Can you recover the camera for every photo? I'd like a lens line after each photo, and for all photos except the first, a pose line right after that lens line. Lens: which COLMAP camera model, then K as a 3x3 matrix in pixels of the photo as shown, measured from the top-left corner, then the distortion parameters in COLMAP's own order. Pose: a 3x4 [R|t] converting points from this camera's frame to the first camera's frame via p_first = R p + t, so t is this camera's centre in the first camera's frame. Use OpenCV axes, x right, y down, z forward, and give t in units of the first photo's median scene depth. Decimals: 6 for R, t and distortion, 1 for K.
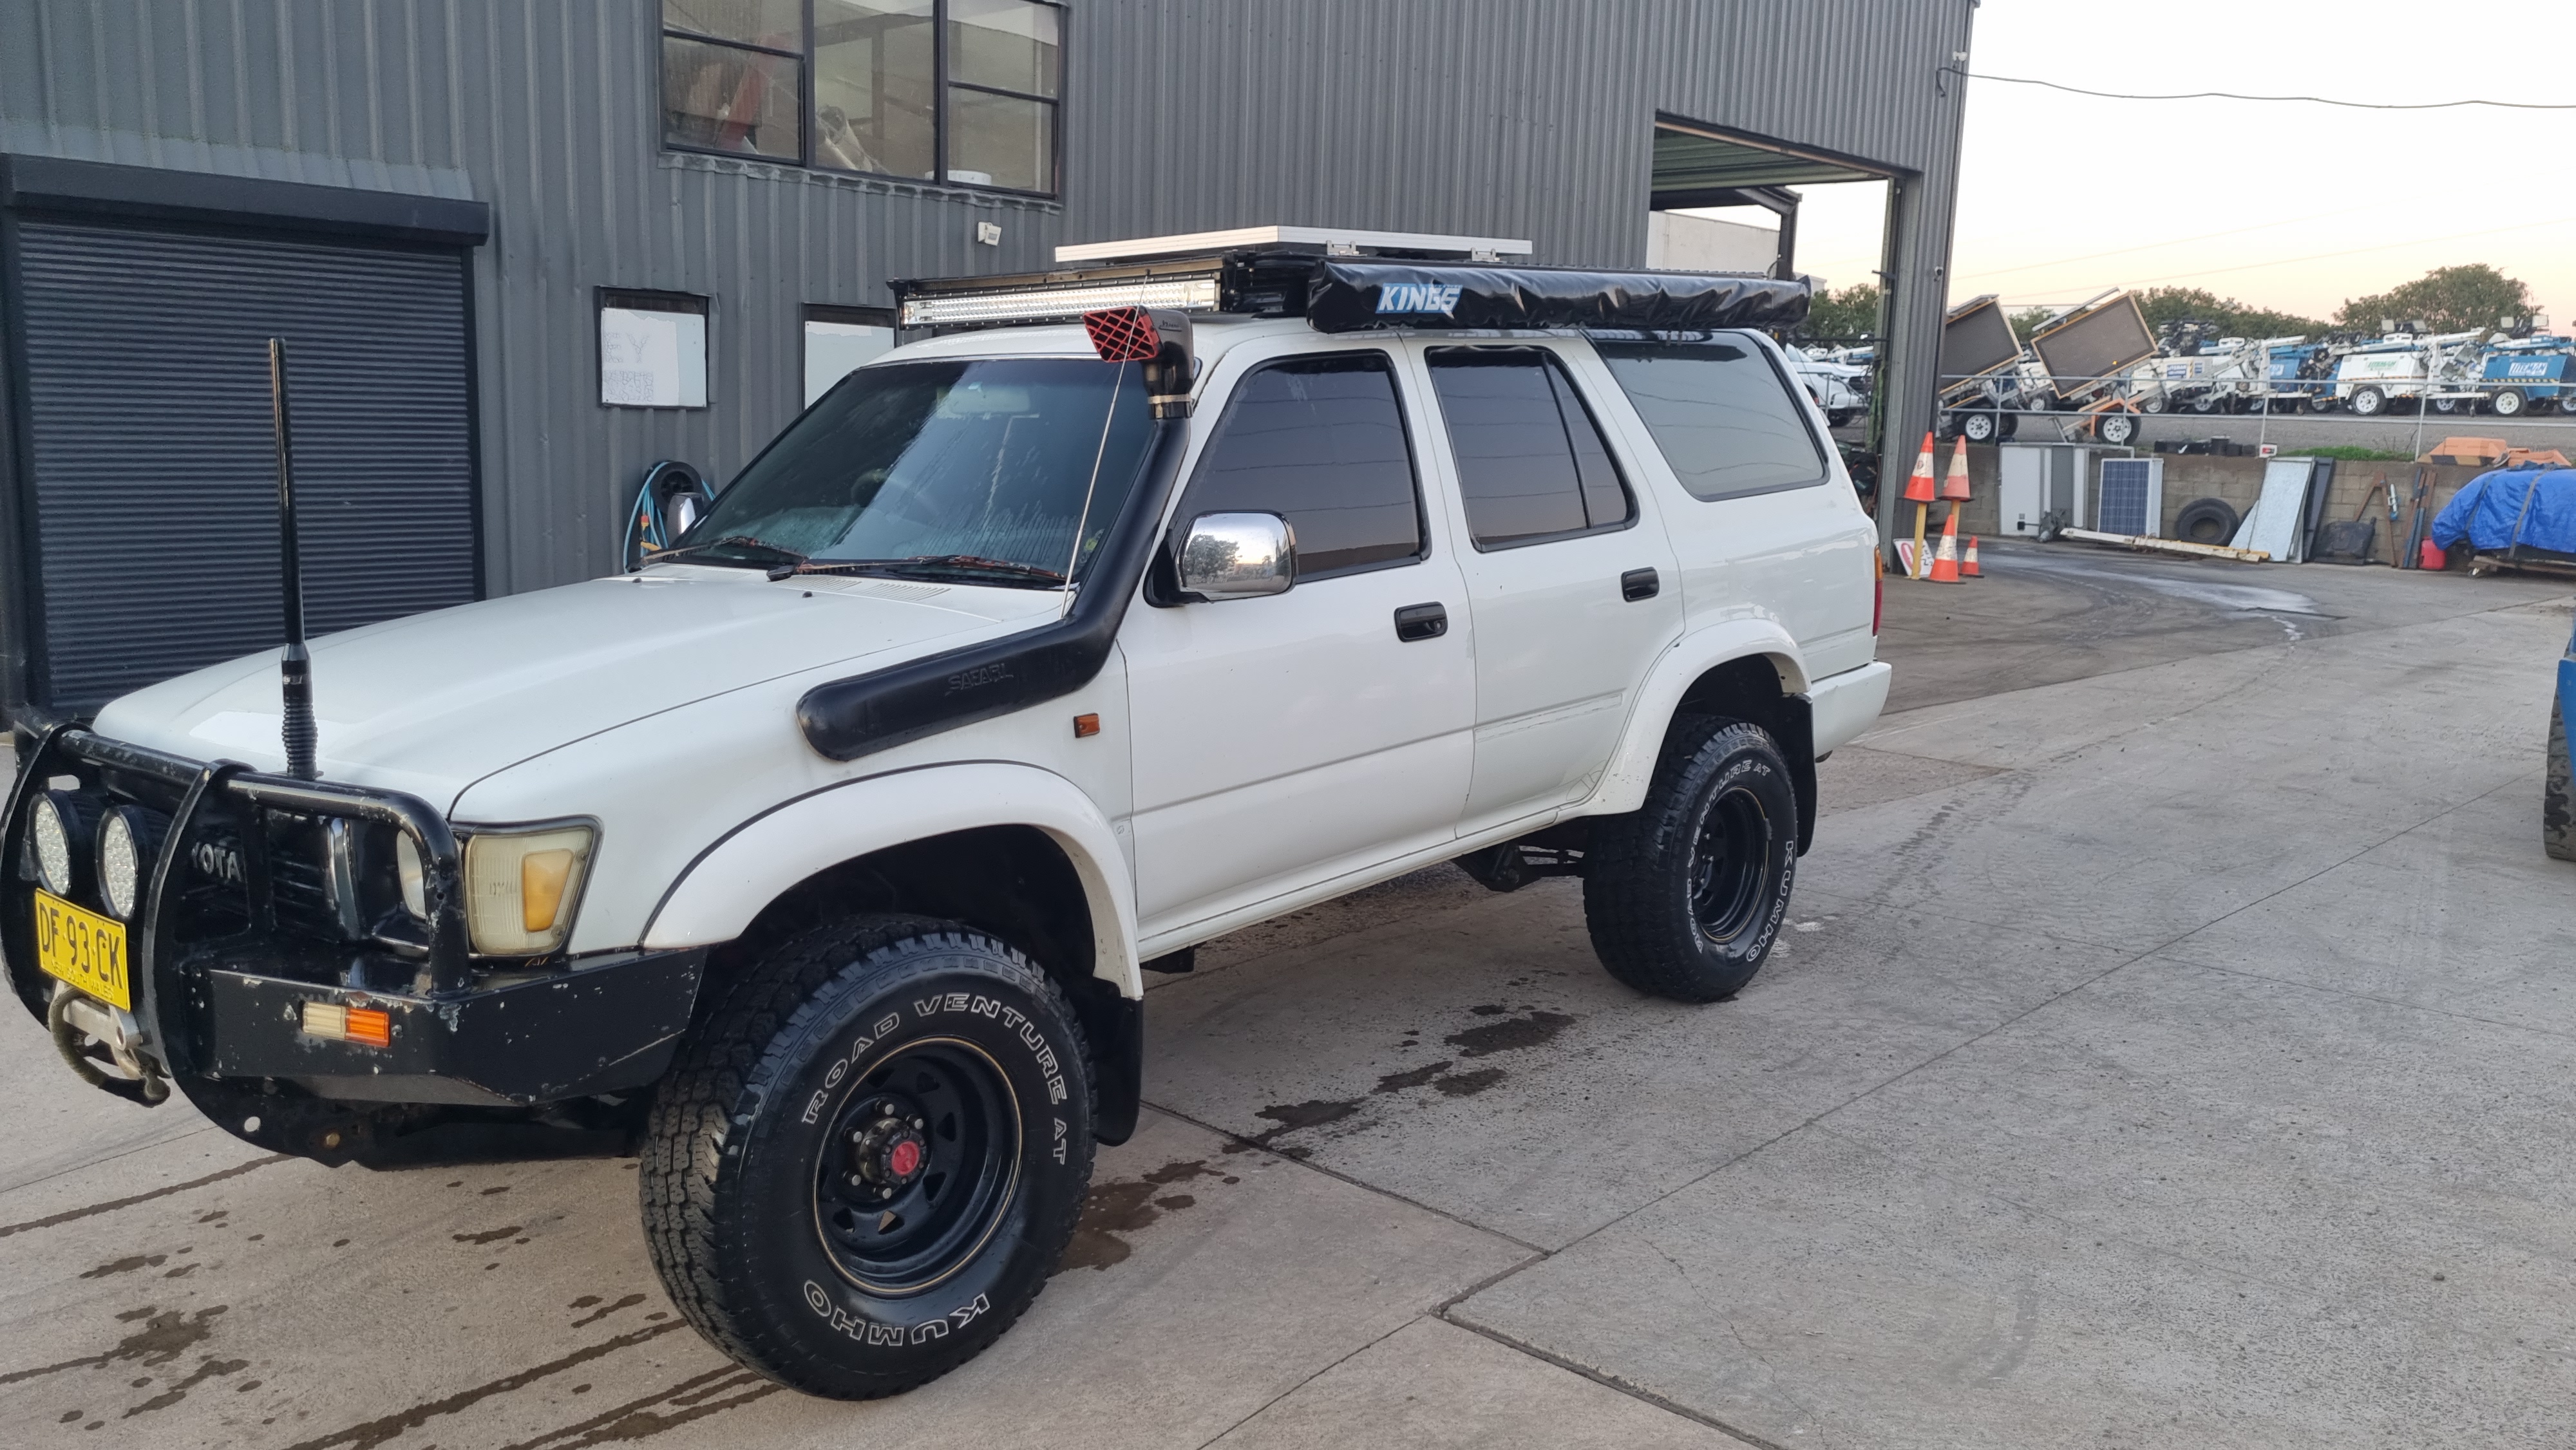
lens RADIAL K [[1952.8, 0, 1288.0], [0, 1952.8, 725.0], [0, 0, 1]] dist [0.043664, 0.000439]
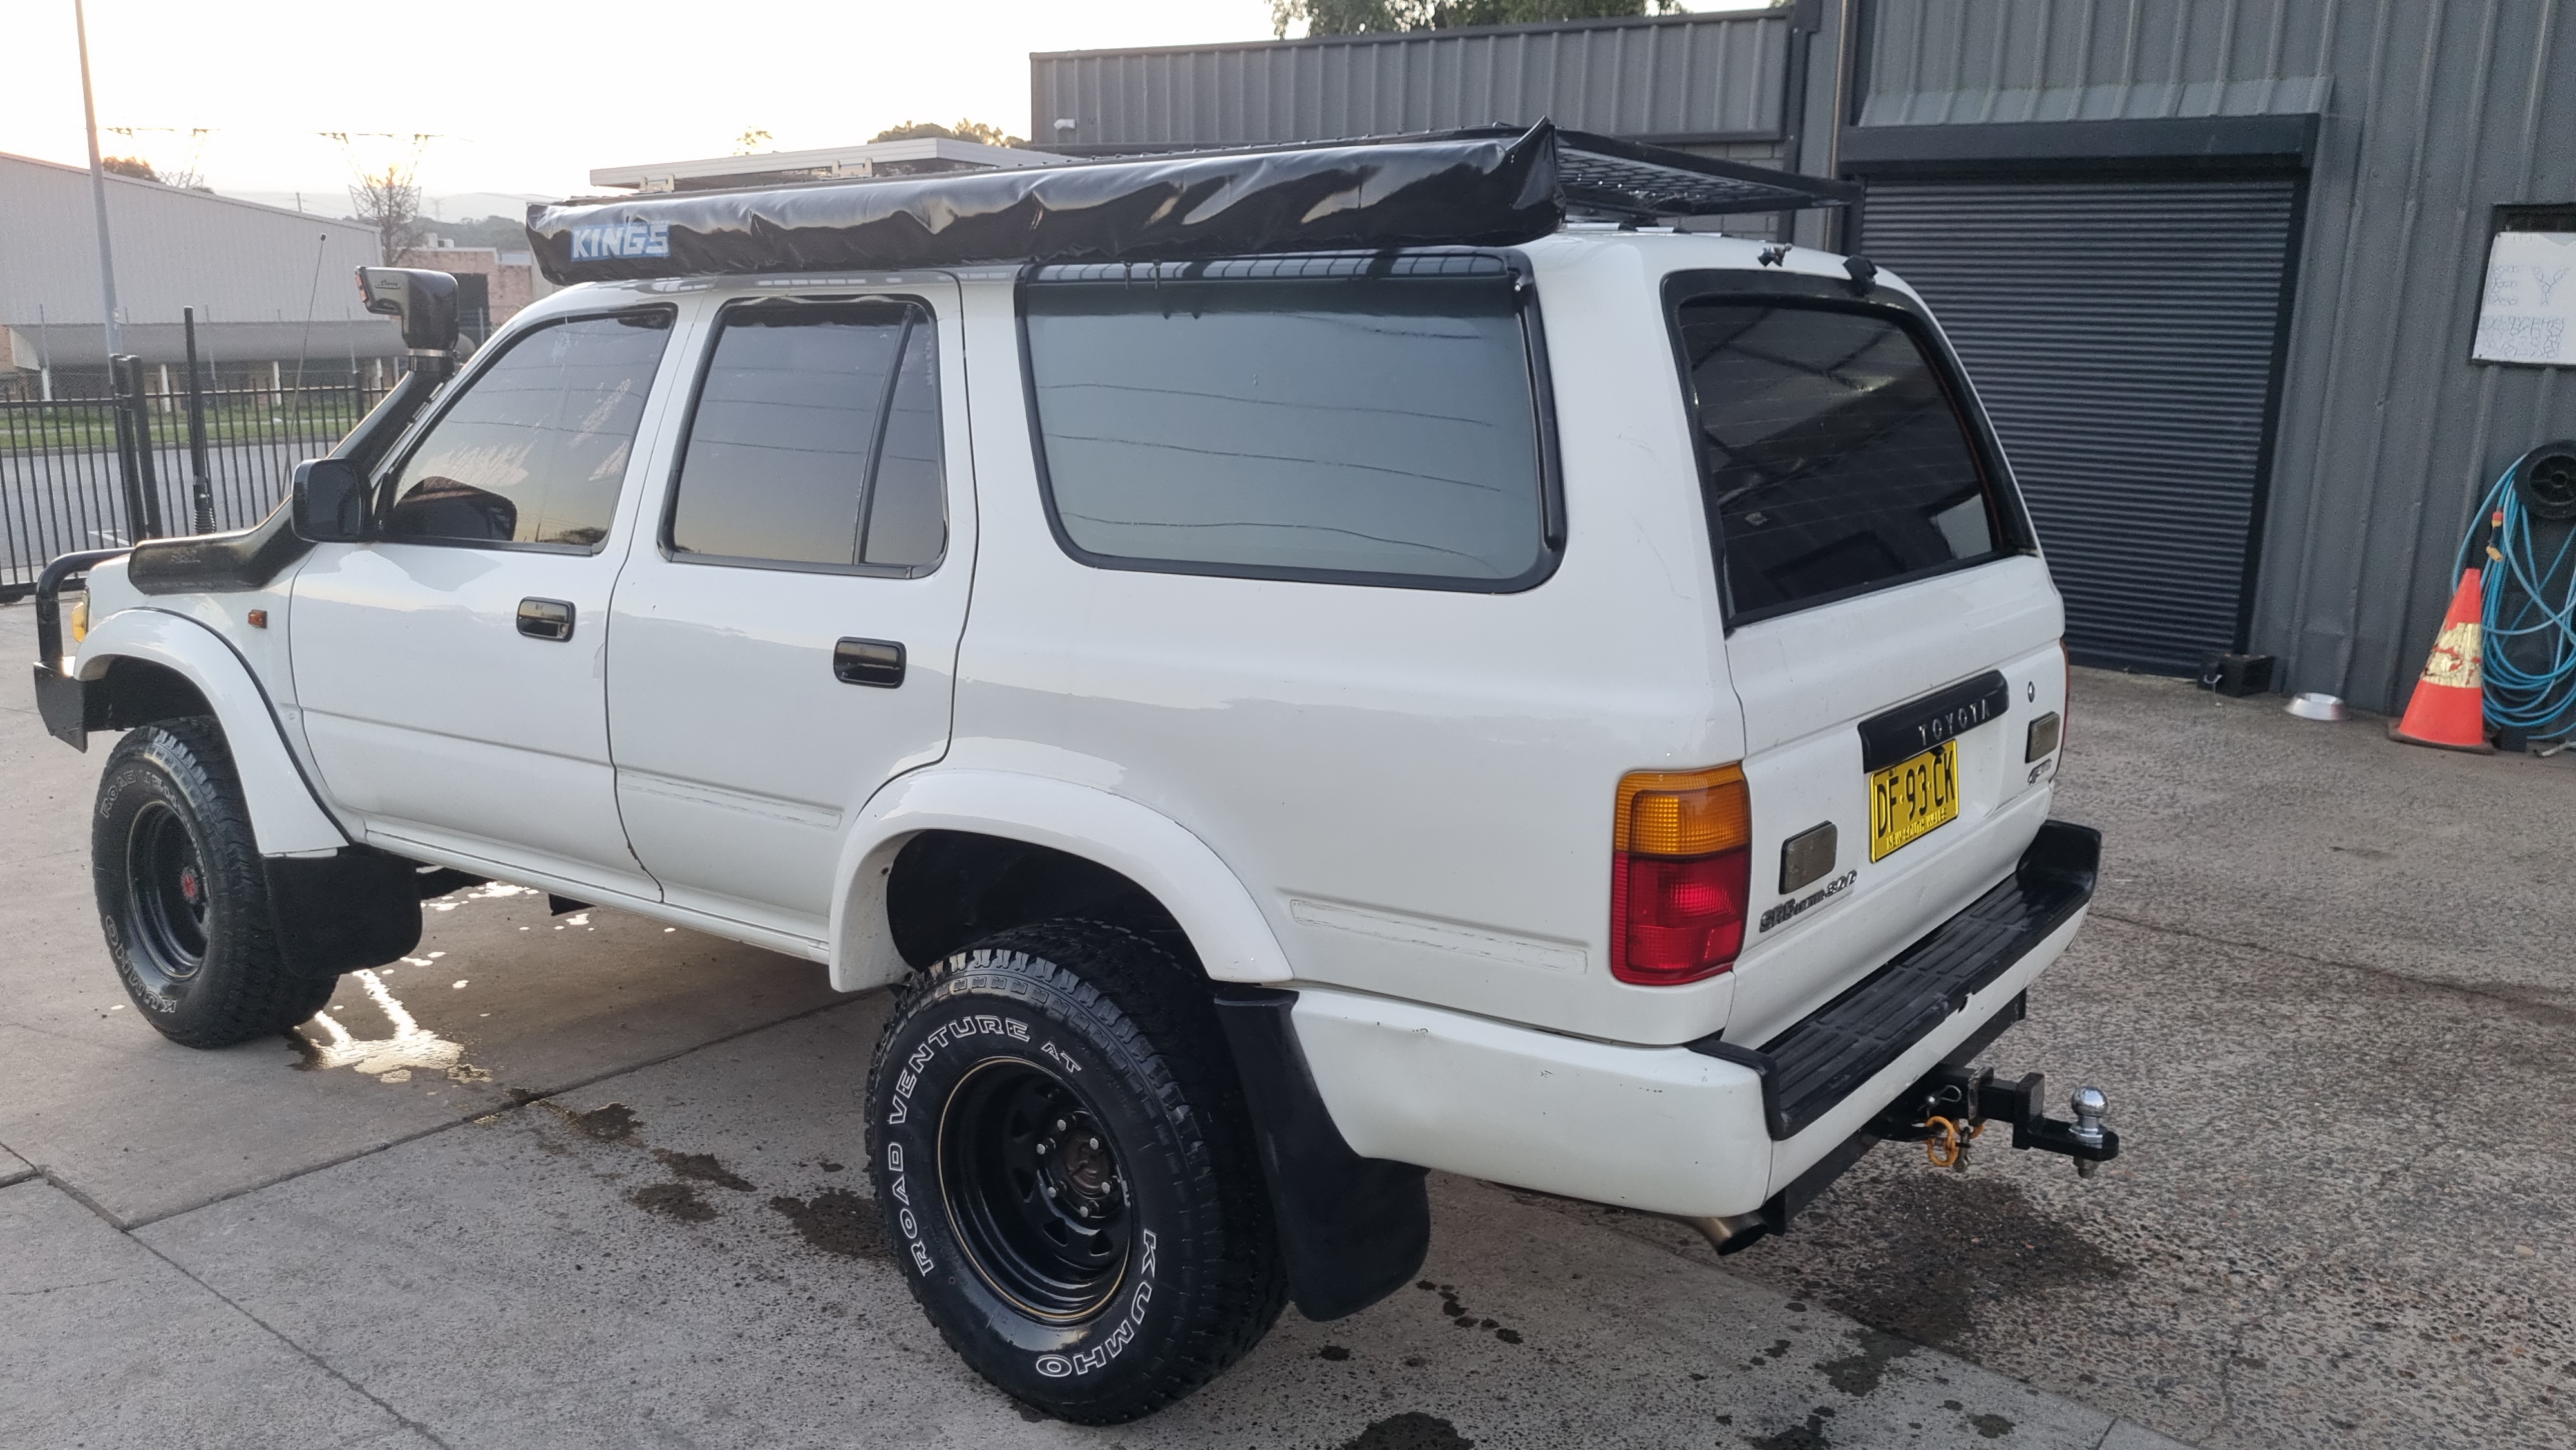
lens RADIAL K [[1936.0, 0, 1288.0], [0, 1936.0, 725.0], [0, 0, 1]] dist [0.031403, -0.003980]
pose [[0.104738, 0.207538, -0.972604, 0.828476], [-0.176744, 0.966299, 0.187159, -0.198091], [0.978668, 0.152299, 0.137889, 1.054506]]
